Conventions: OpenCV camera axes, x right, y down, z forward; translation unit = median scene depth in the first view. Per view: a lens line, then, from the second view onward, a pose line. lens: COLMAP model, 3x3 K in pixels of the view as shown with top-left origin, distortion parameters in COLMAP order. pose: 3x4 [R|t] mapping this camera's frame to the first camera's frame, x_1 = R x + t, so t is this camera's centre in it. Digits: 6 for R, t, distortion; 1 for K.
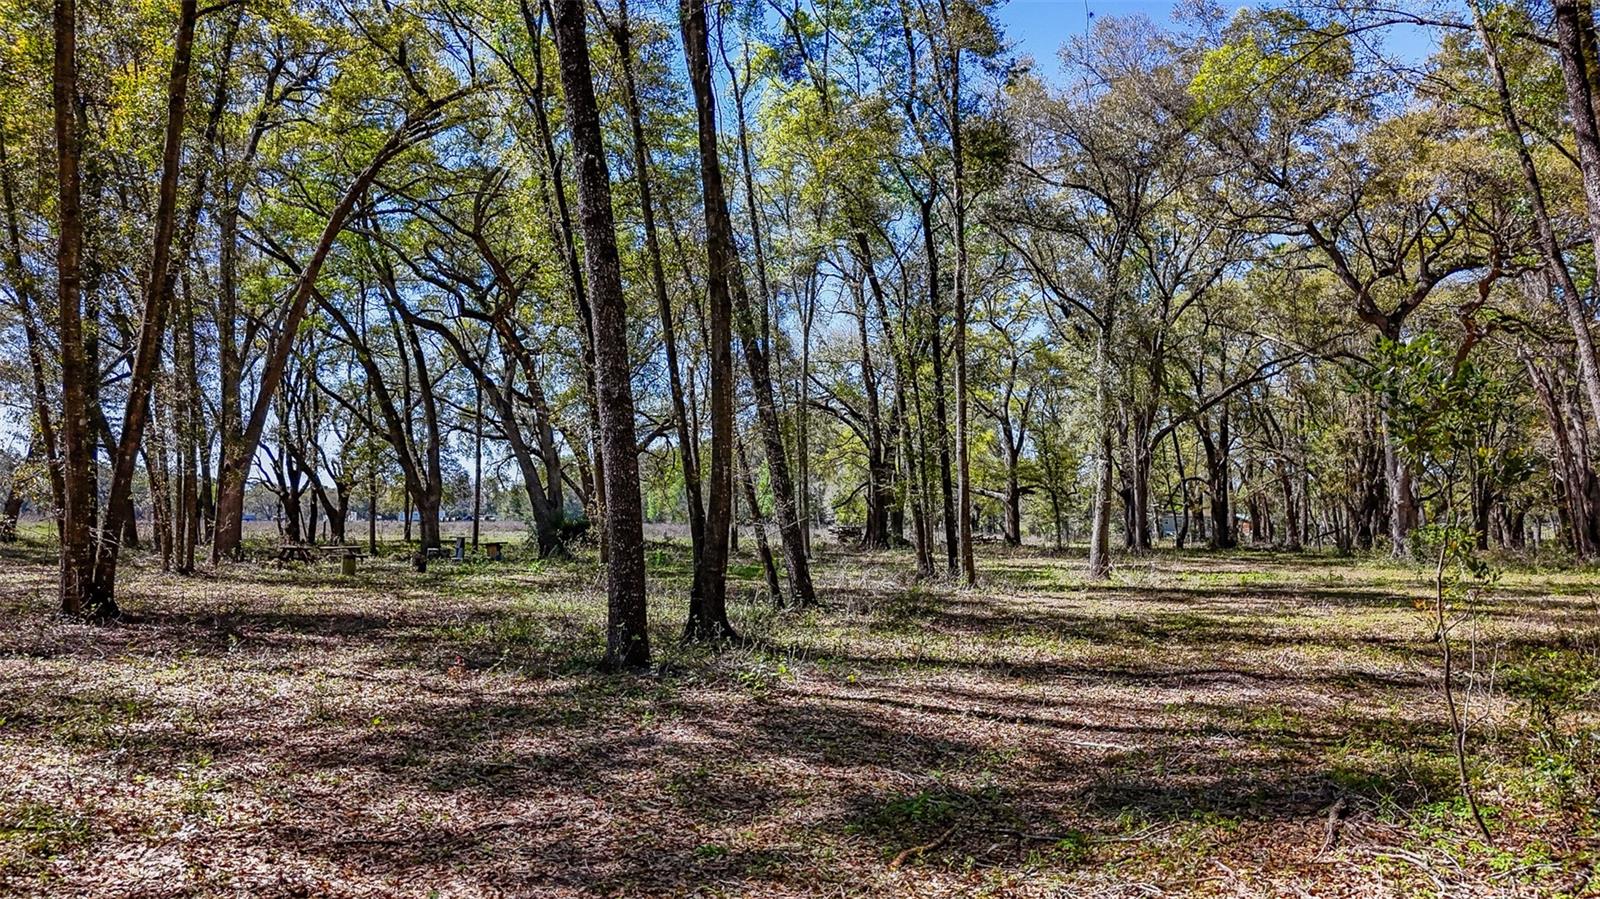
lens RADIAL K [[1166.0, 0, 800.0], [0, 1166.0, 449.5], [0, 0, 1]] dist [0.075802, -0.082107]
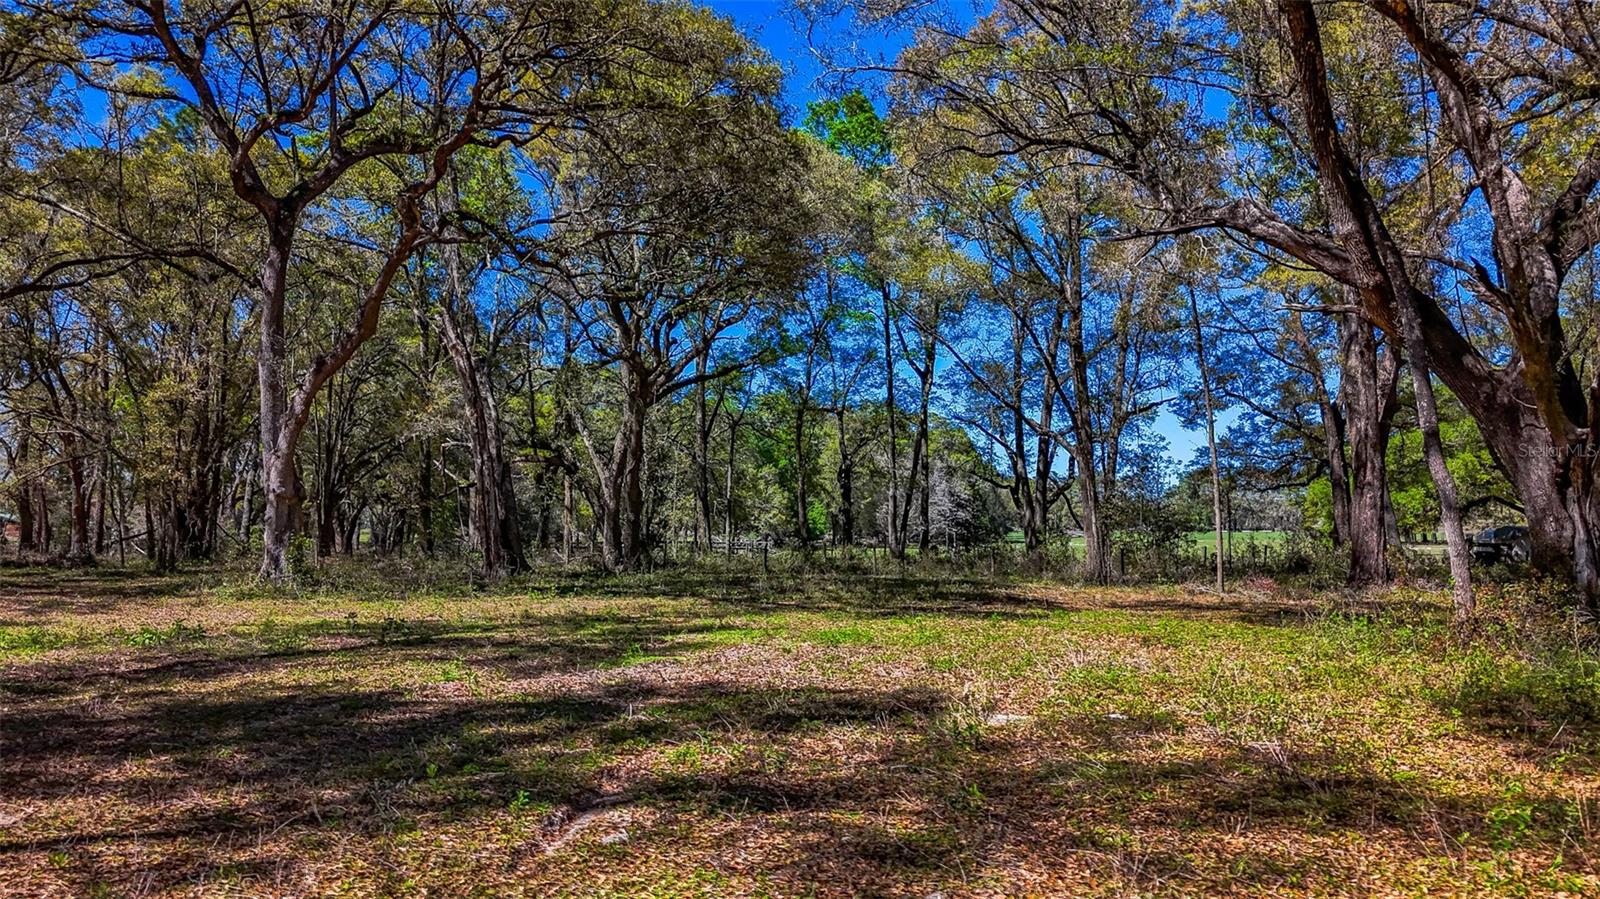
lens RADIAL K [[1166.0, 0, 800.0], [0, 1166.0, 449.5], [0, 0, 1]] dist [0.075802, -0.082107]
pose [[0.586246, 0.058903, 0.807989, 0.259800], [-0.056874, 0.997885, -0.031481, 0.043265], [-0.808134, -0.027498, 0.588356, 0.657222]]
